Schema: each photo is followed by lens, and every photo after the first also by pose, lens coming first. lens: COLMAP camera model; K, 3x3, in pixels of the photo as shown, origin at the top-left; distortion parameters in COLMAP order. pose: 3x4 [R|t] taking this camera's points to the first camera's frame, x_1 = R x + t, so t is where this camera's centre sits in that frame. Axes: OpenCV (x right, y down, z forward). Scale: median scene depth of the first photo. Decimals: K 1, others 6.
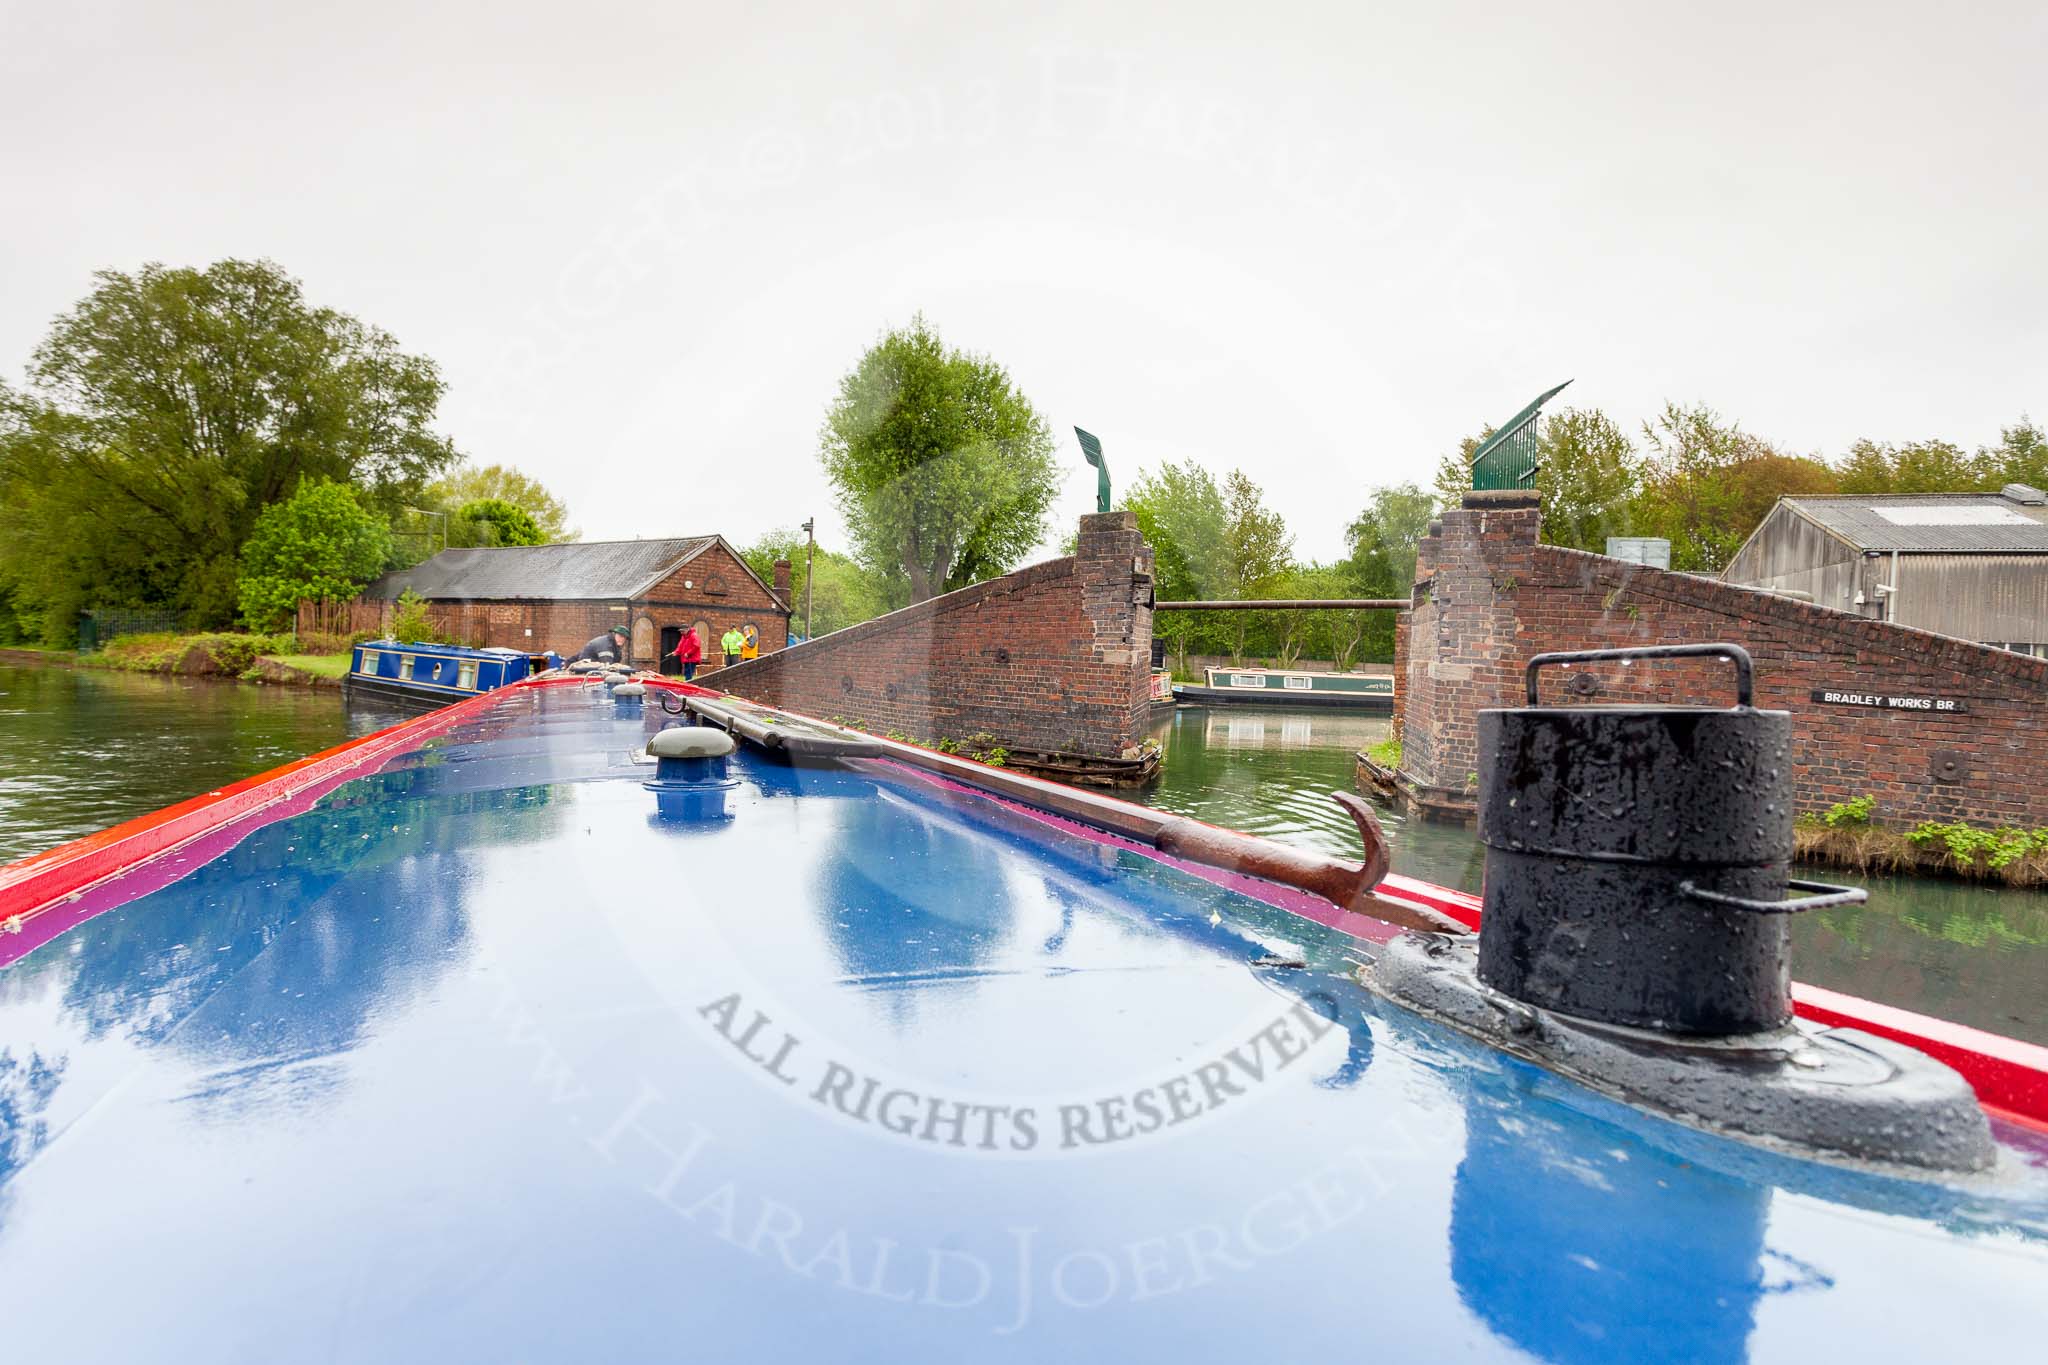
lens RADIAL K [[1121.1, 0, 1026.8], [0, 1121.1, 694.7], [0, 0, 1]] dist [-0.003295, -0.001044]
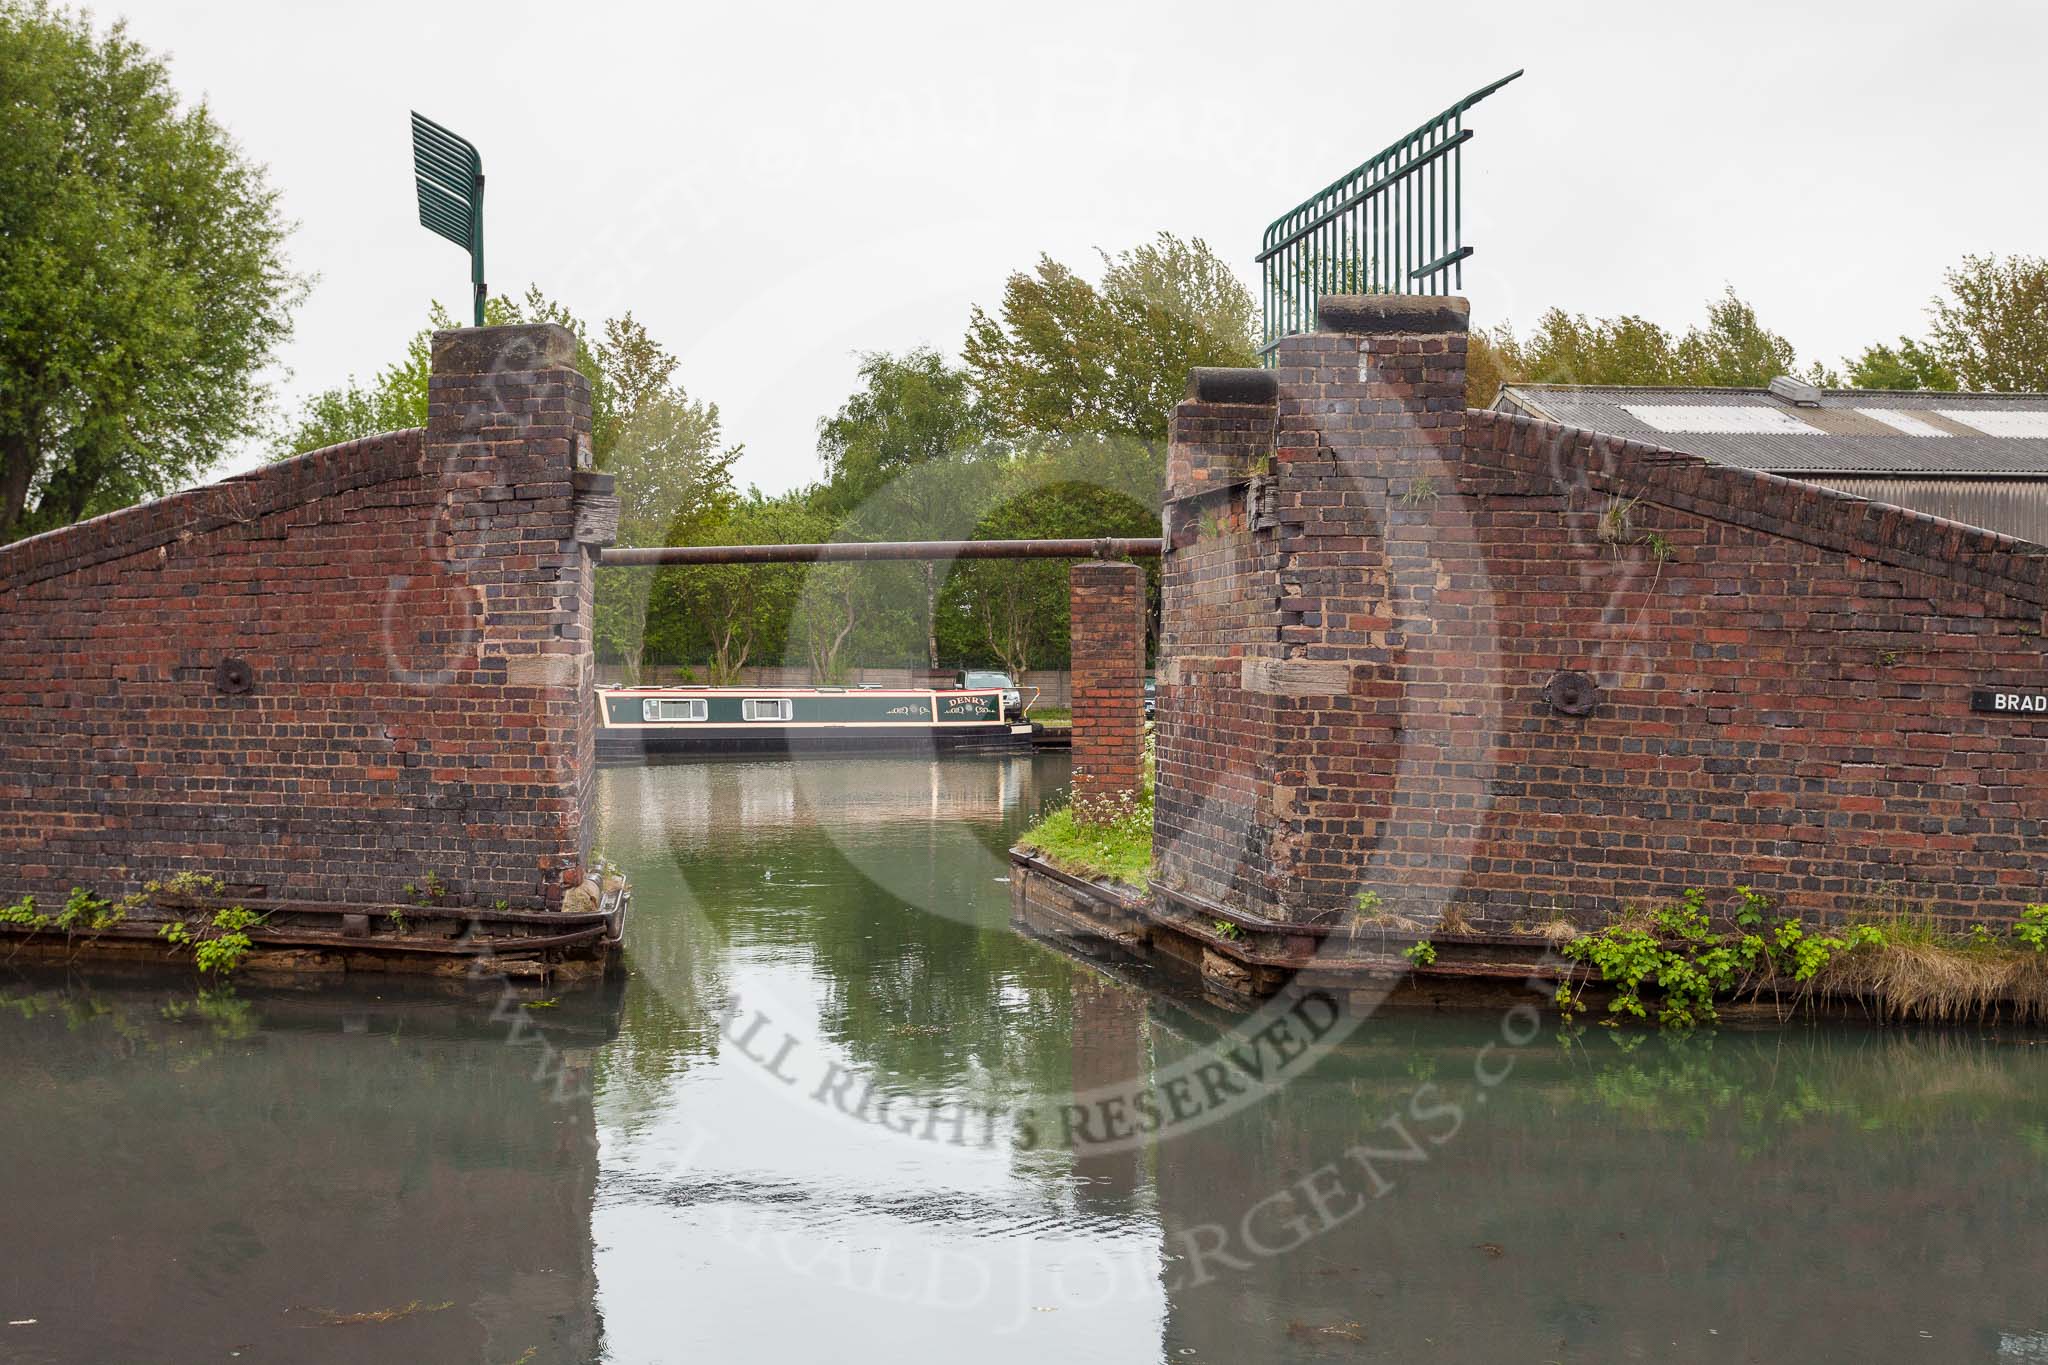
lens RADIAL K [[1920.7, 0, 1033.3], [0, 1920.7, 669.1], [0, 0, 1]] dist [0.006687, 0.000000]
pose [[0.910034, -0.032079, 0.413290, -0.046291], [0.045121, 0.998743, -0.021833, -0.009502], [-0.412070, 0.038517, 0.910338, 0.251987]]
